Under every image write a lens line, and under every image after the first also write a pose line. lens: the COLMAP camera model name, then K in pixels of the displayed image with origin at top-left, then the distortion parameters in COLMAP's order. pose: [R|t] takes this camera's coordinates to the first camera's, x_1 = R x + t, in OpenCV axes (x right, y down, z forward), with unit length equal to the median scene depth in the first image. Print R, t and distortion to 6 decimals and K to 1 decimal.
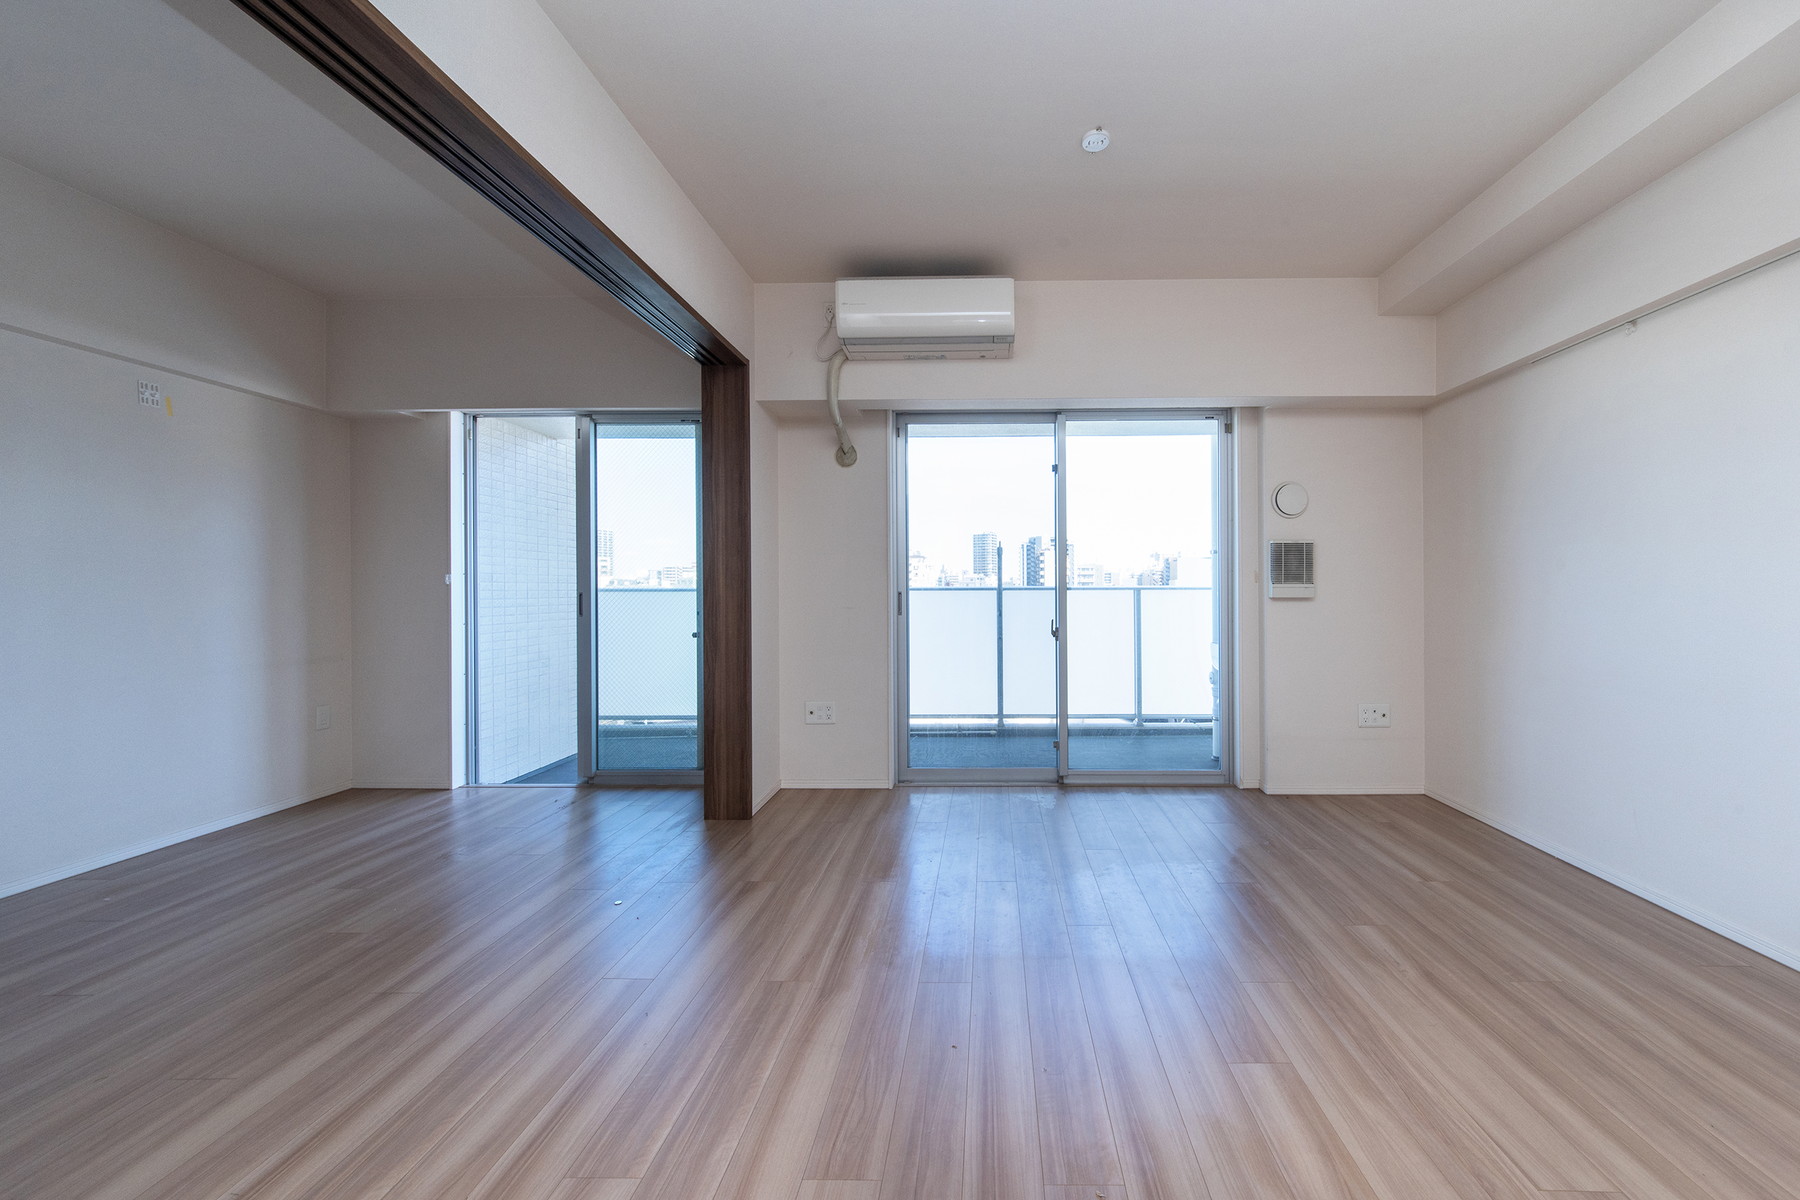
lens RADIAL K [[690.6, 0, 975.3], [0, 690.6, 588.6], [0, 0, 1]] dist [0.000377, 0.000026]
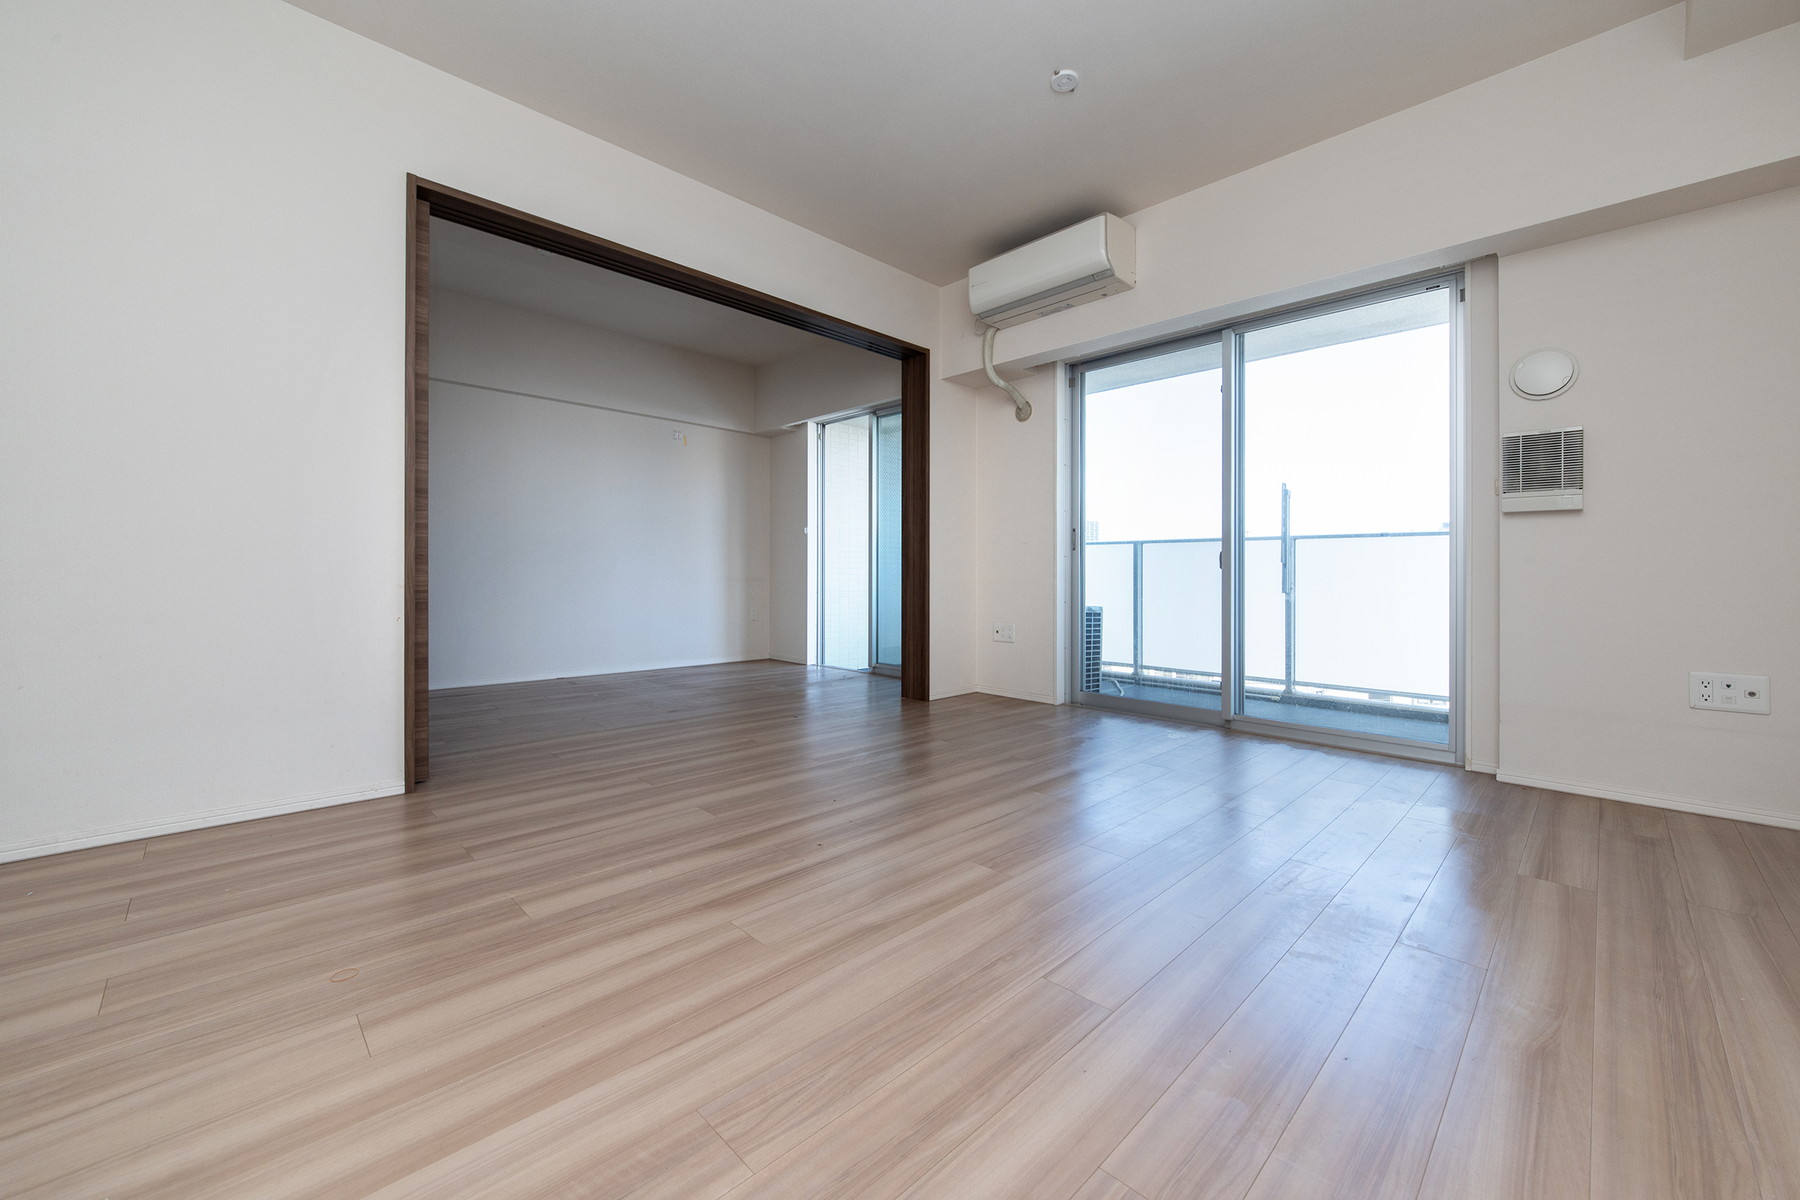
lens RADIAL K [[701.2, 0, 902.8], [0, 701.2, 571.9], [0, 0, 1]] dist [-0.001263, 0.000755]
pose [[0.716753, 0.001603, -0.697325, 0.492819], [-0.003411, 0.999993, -0.001207, 0.080084], [0.697319, 0.003244, 0.716754, 0.016990]]
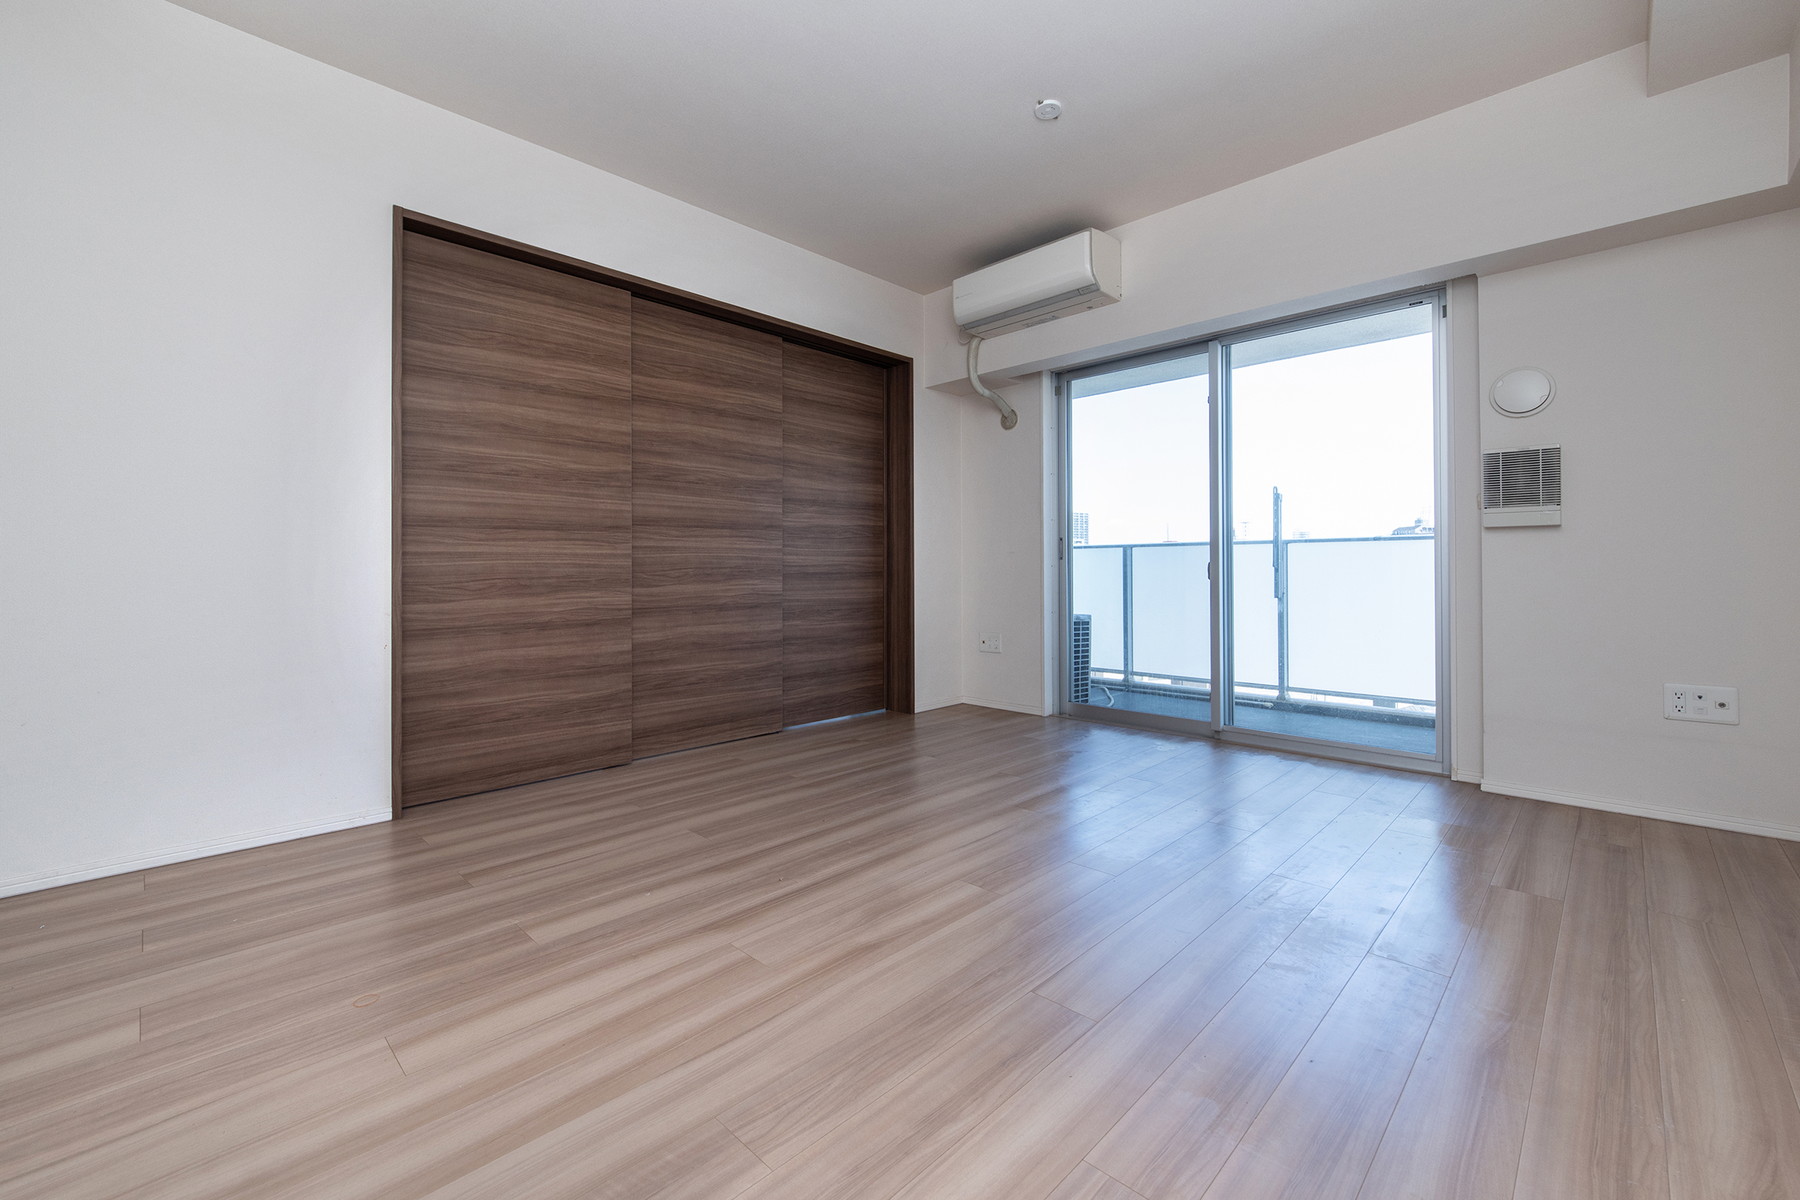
lens RADIAL K [[740.1, 0, 893.9], [0, 740.1, 581.0], [0, 0, 1]] dist [0.000522, -0.000786]
pose [[0.727426, 0.004991, -0.686168, 0.515089], [0.004833, 0.999911, 0.012396, 0.058286], [0.686169, -0.012333, 0.727338, -0.016736]]
